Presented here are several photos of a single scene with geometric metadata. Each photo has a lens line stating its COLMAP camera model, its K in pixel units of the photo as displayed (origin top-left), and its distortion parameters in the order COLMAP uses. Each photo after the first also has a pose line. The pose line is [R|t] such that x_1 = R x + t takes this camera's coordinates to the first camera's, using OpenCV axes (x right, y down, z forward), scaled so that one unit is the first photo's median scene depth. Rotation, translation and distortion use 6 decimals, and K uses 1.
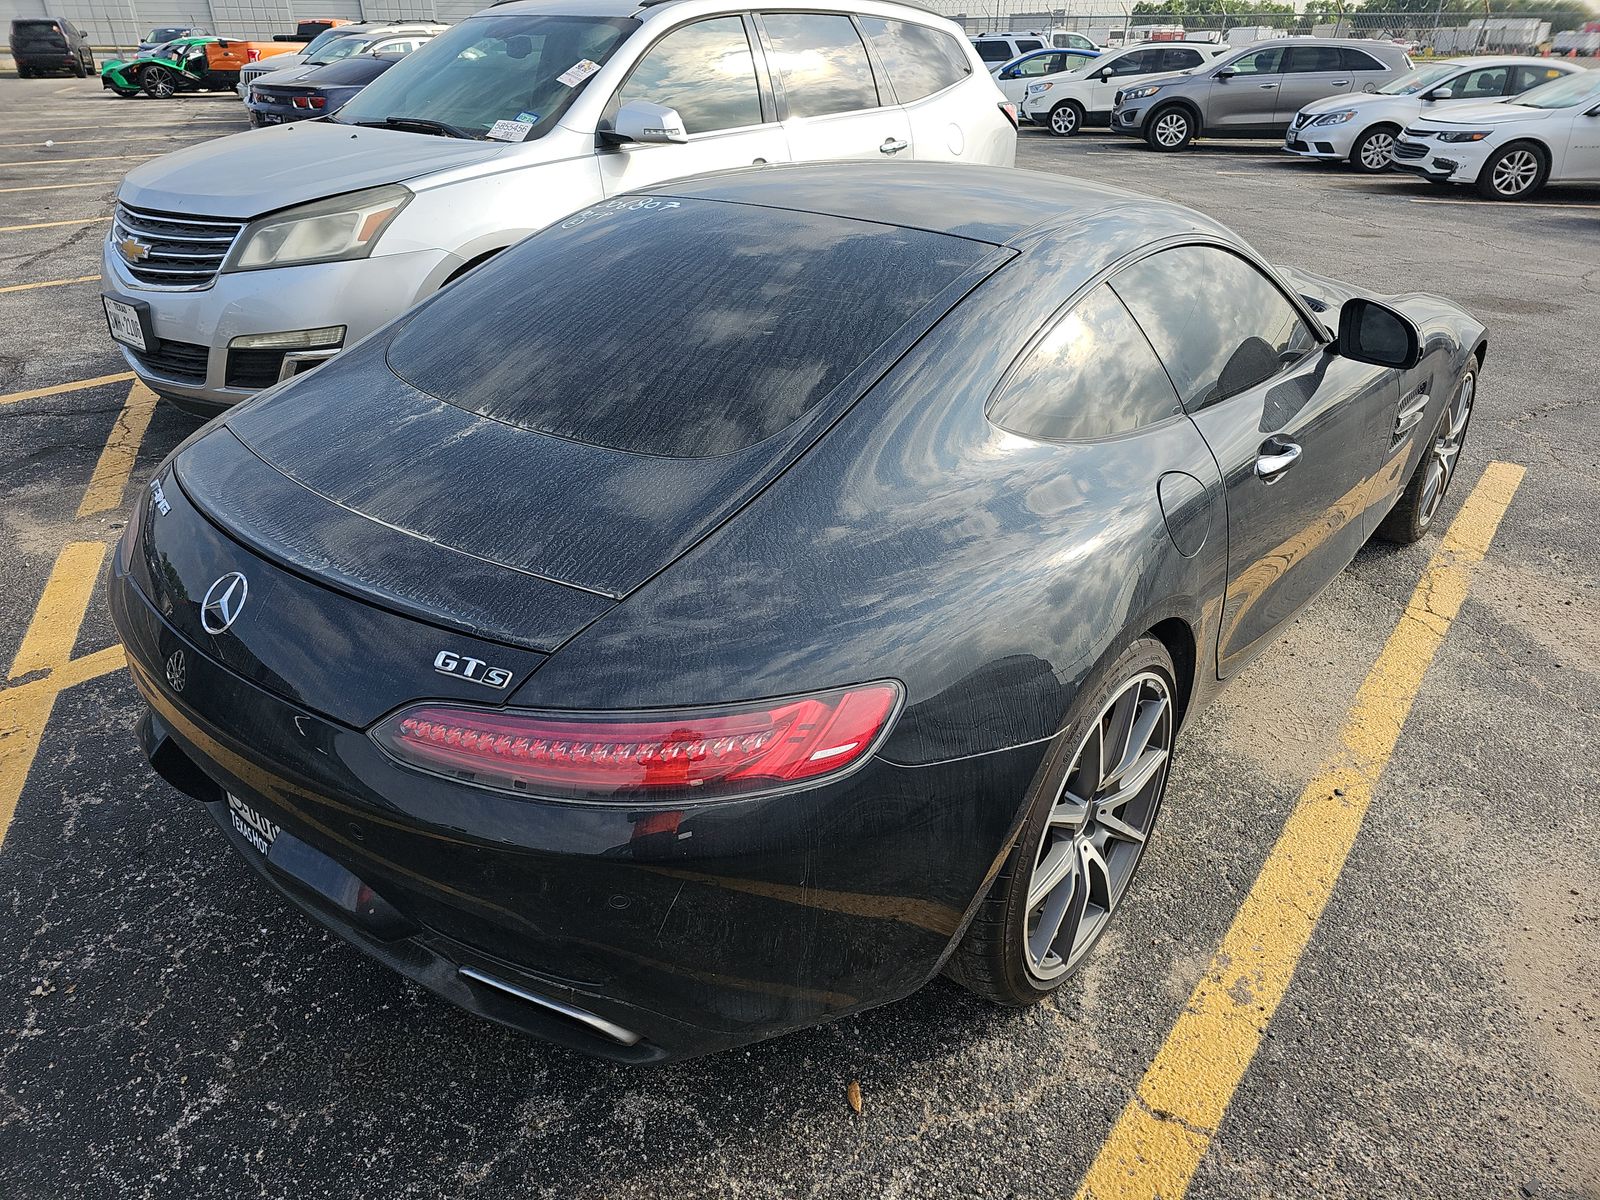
lens RADIAL K [[1062.2, 0, 794.0], [0, 1062.2, 597.8], [0, 0, 1]] dist [0.033514, -0.029810]
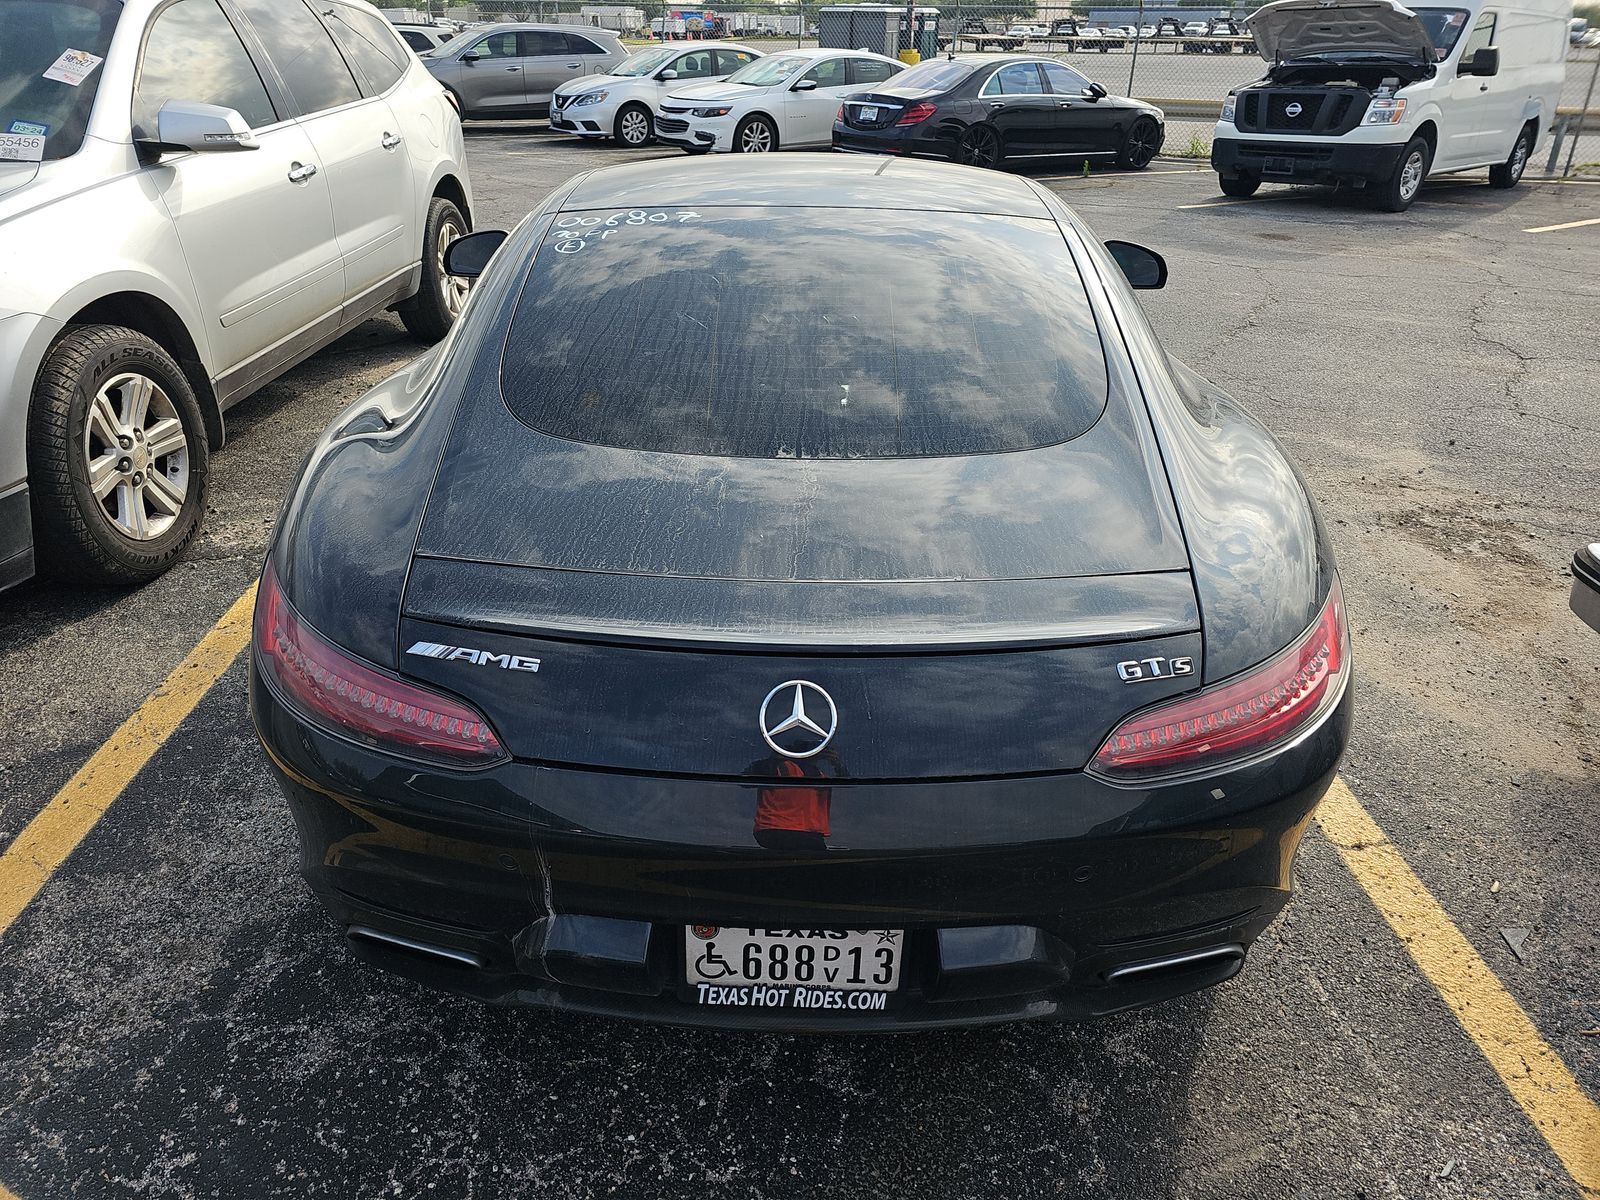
lens RADIAL K [[1062.2, 0, 793.2], [0, 1062.2, 598.8], [0, 0, 1]] dist [0.033514, -0.029810]
pose [[0.775834, -0.289410, 0.560646, -0.110307], [0.280956, 0.954099, 0.103721, -0.019652], [-0.564930, 0.077047, 0.821534, 0.034151]]
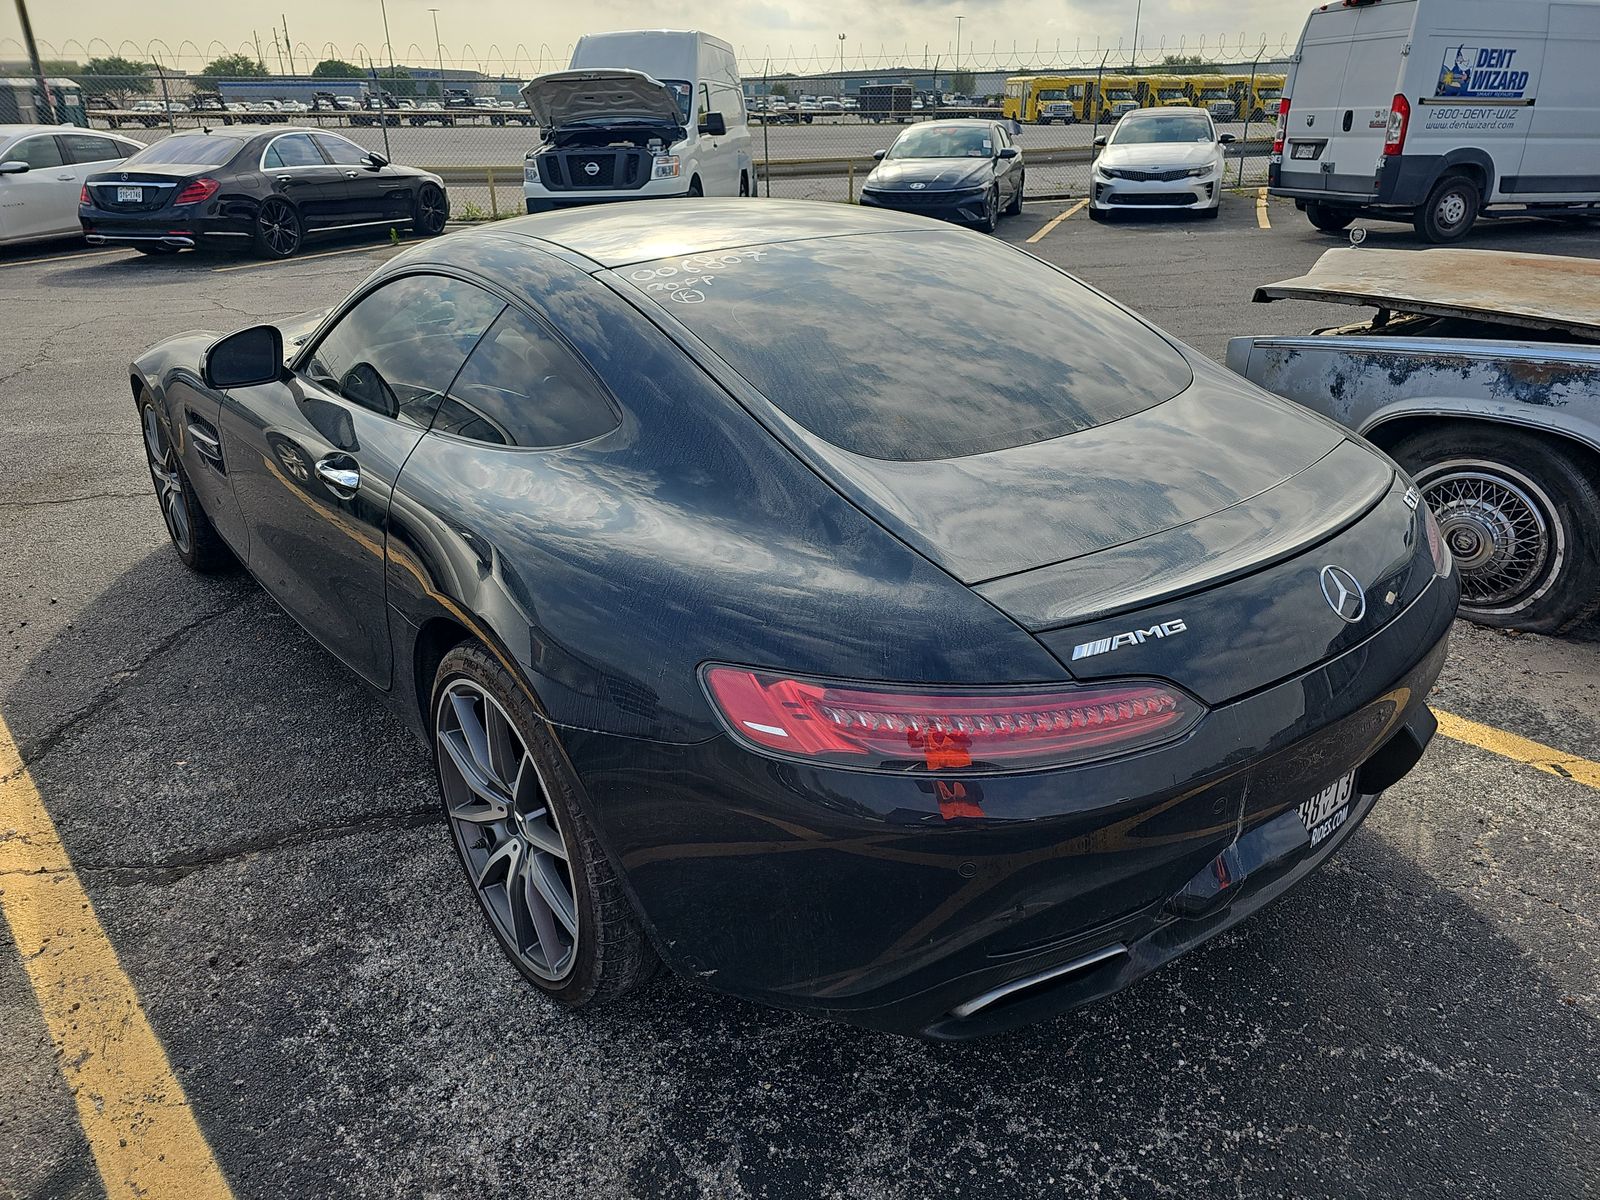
lens RADIAL K [[1062.2, 0, 827.5], [0, 1062.2, 591.2], [0, 0, 1]] dist [0.033514, -0.029810]
pose [[0.160771, -0.406527, 0.899382, -0.175742], [0.455503, 0.838952, 0.297788, -0.061024], [-0.875597, 0.361795, 0.320053, 0.124650]]
